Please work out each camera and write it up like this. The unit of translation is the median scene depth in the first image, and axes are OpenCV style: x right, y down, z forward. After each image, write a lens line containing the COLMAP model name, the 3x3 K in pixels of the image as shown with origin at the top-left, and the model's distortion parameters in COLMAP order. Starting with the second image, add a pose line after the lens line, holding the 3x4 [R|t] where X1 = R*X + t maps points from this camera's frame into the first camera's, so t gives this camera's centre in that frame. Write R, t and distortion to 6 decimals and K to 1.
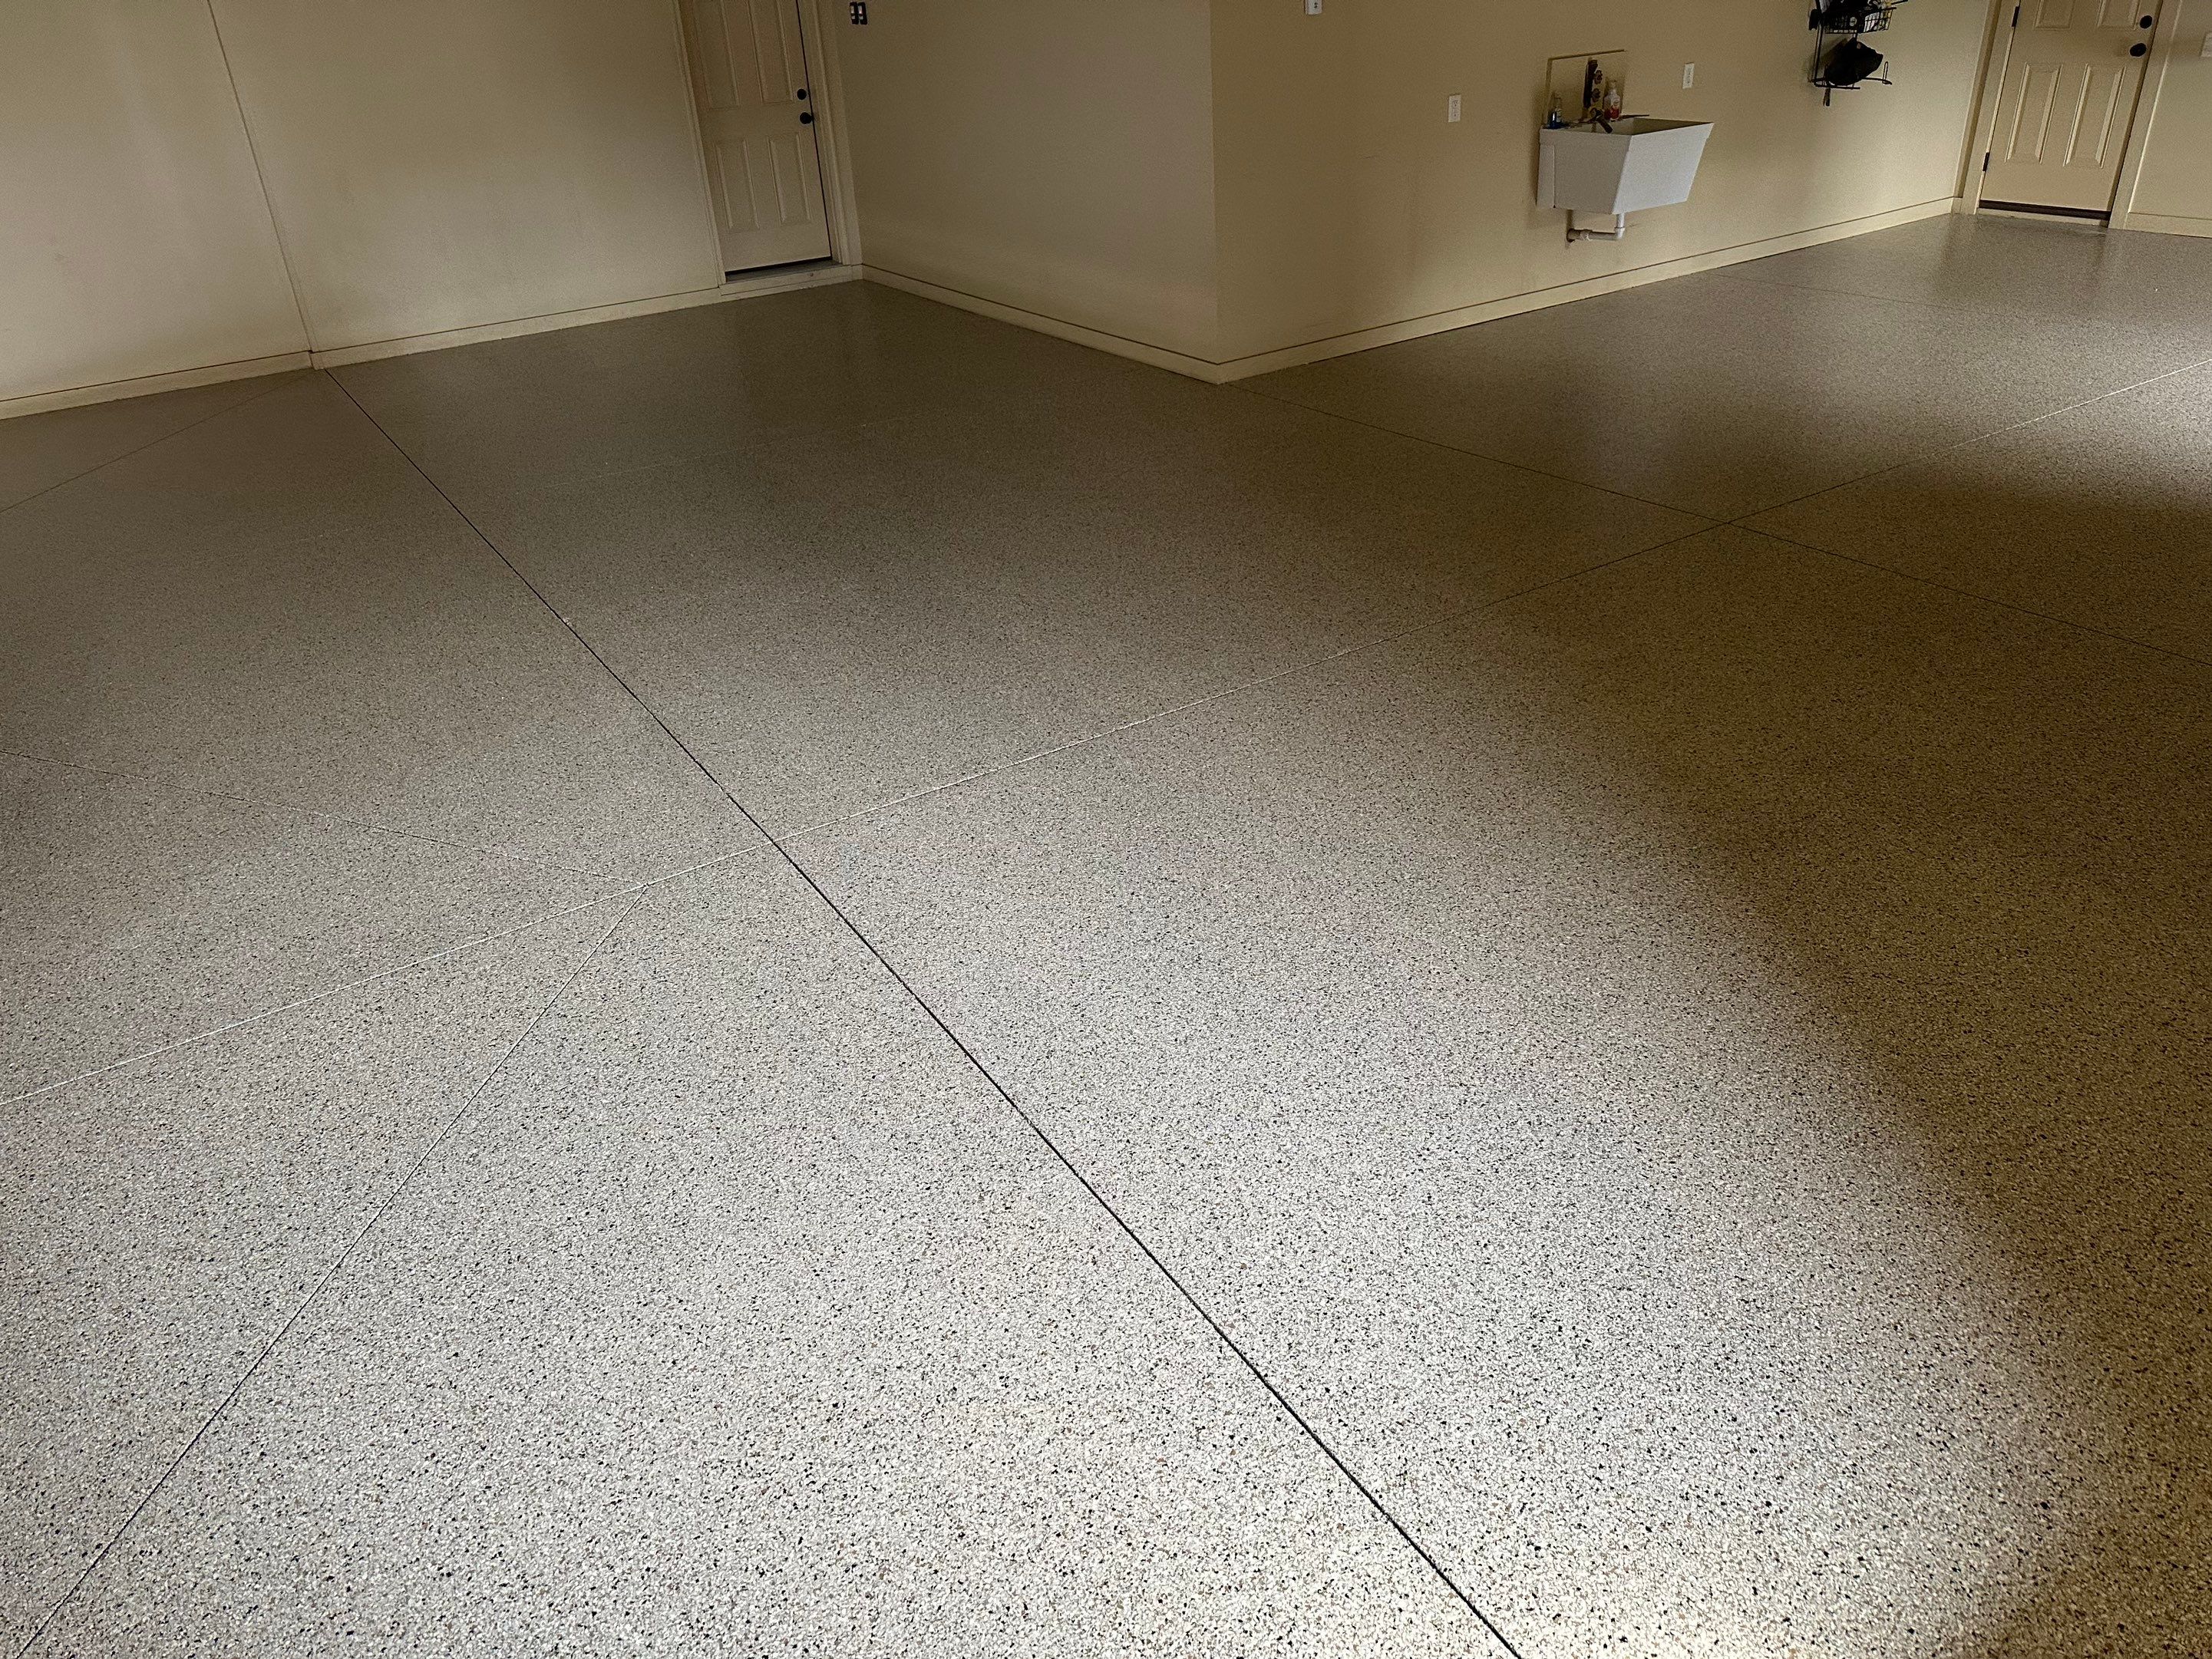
lens RADIAL K [[1565.1, 0, 1105.7], [0, 1565.1, 818.7], [0, 0, 1]] dist [0.050410, -0.059392]
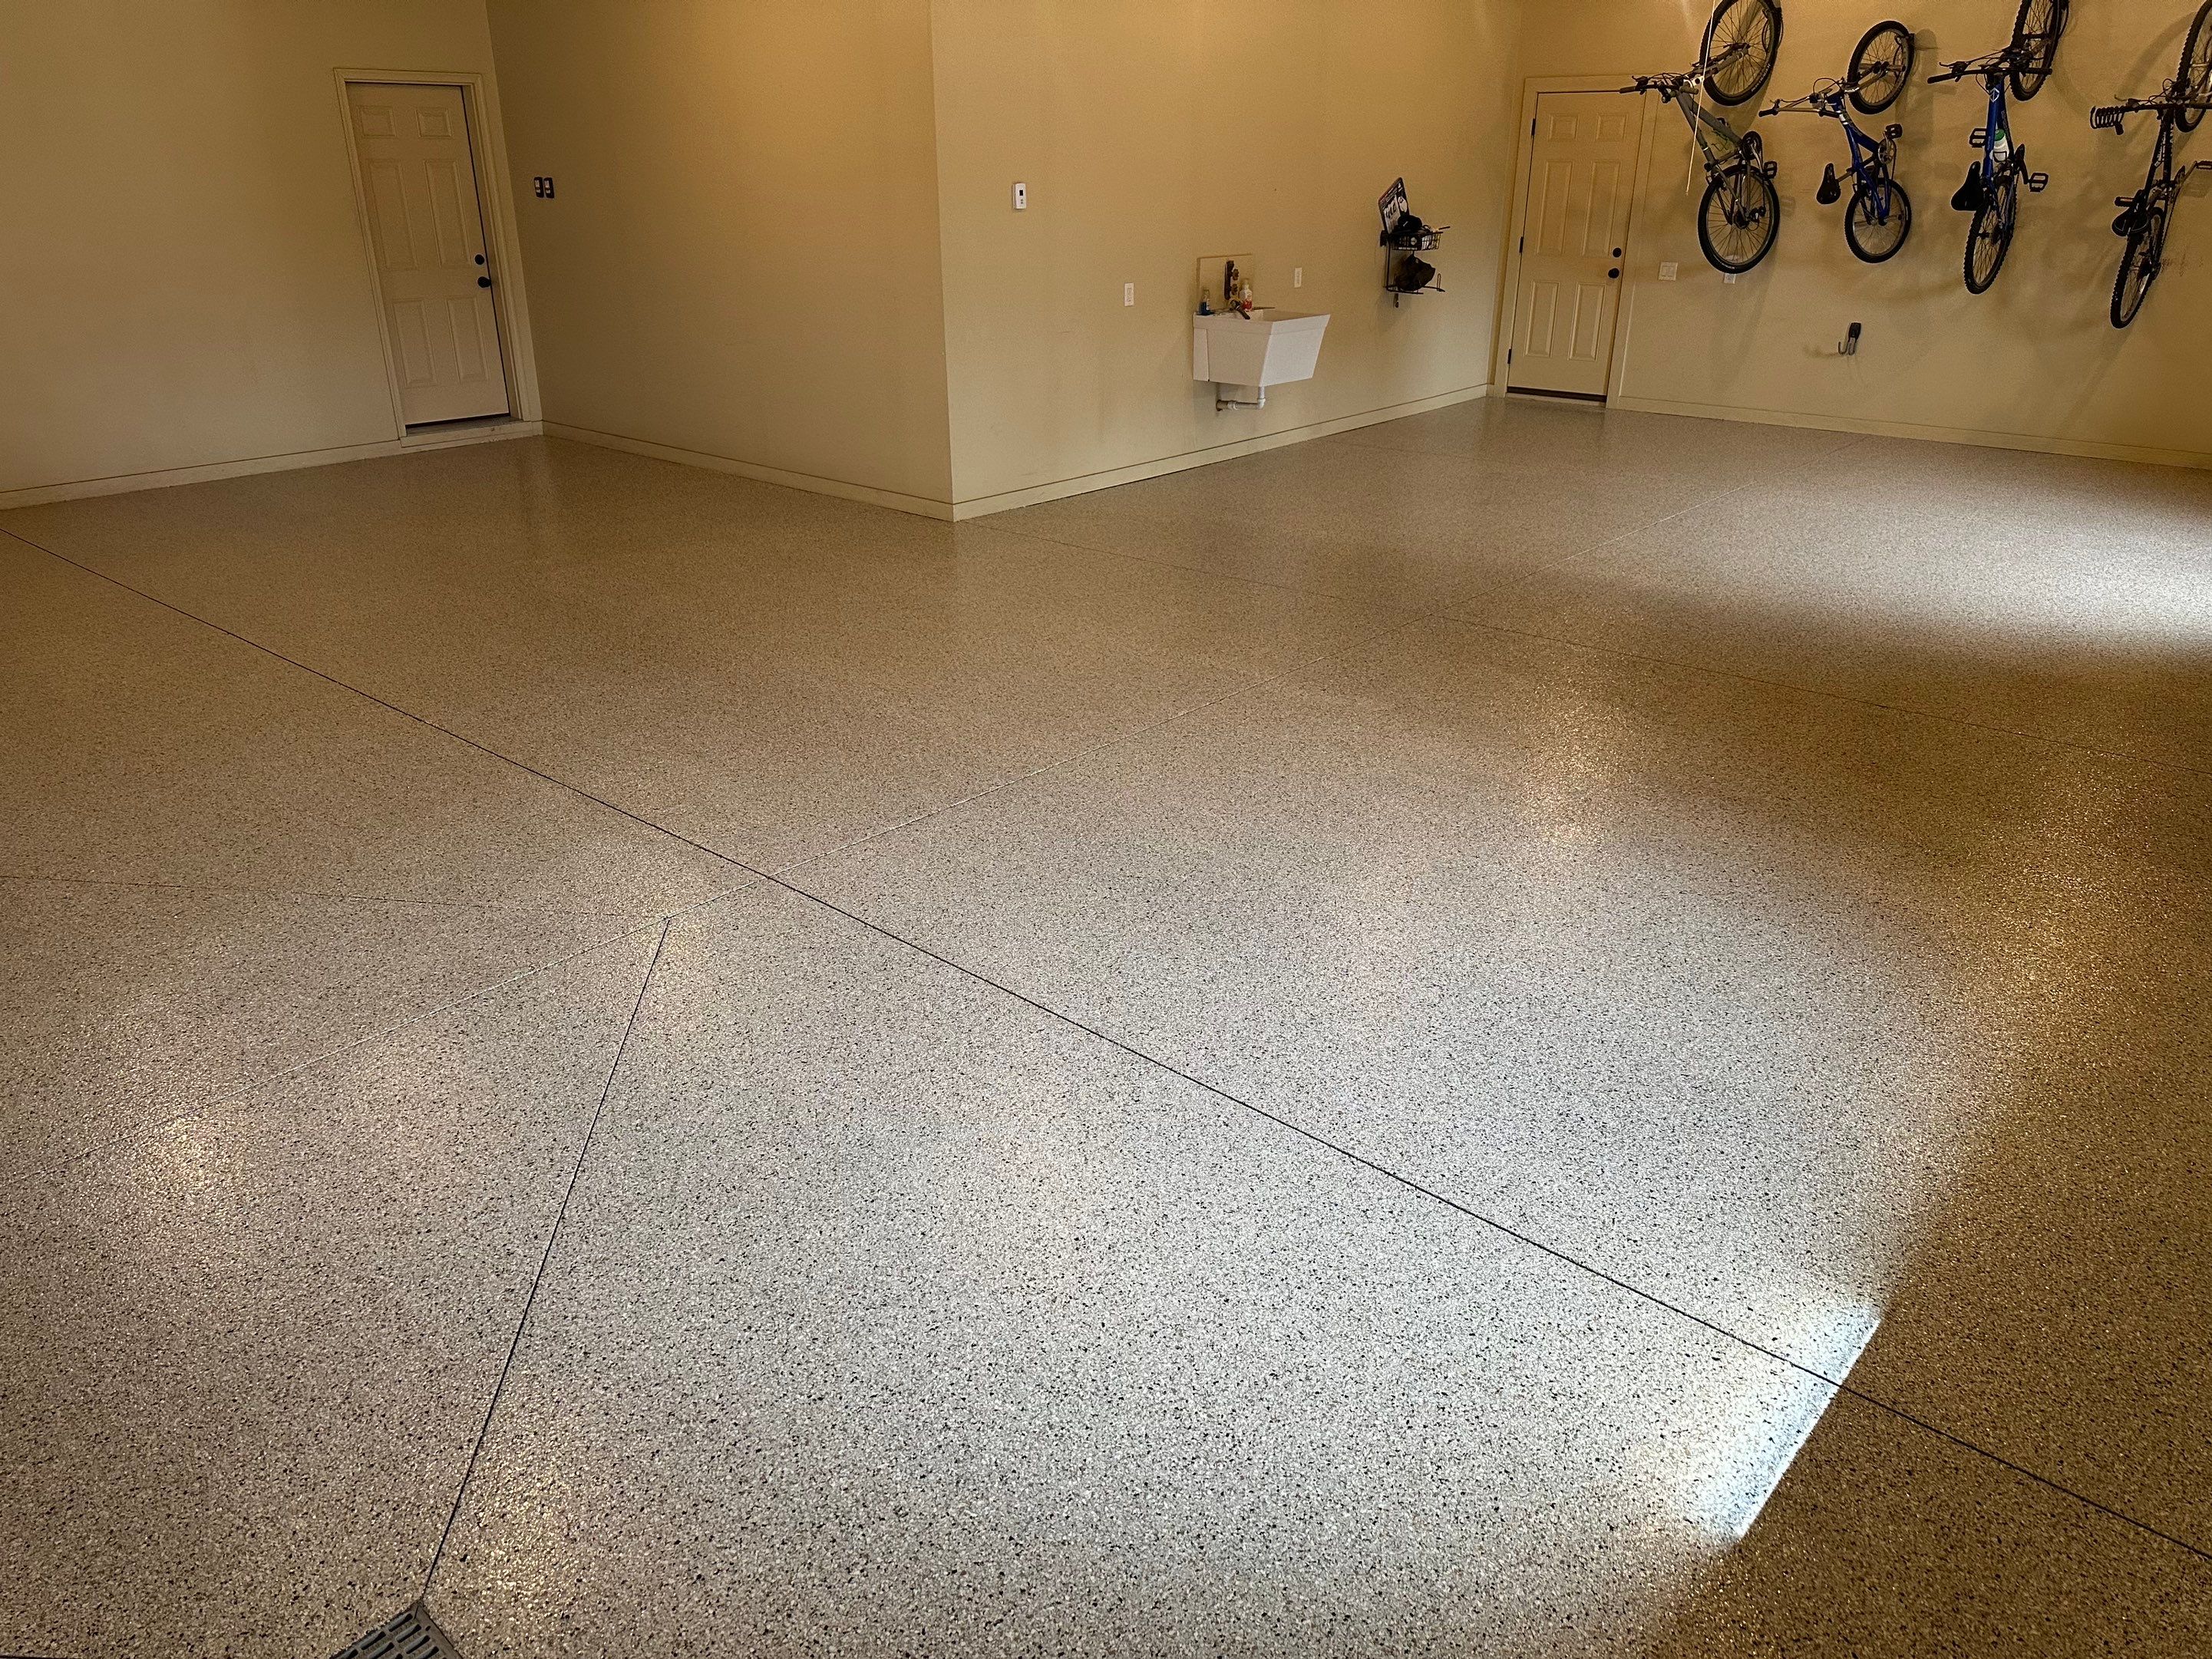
lens RADIAL K [[1565.1, 0, 1099.3], [0, 1565.1, 819.6], [0, 0, 1]] dist [0.050410, -0.059392]
pose [[0.958825, -0.053885, 0.278839, -0.204163], [0.084865, 0.991337, -0.100245, 0.073524], [-0.271022, 0.119781, 0.955091, -0.088998]]
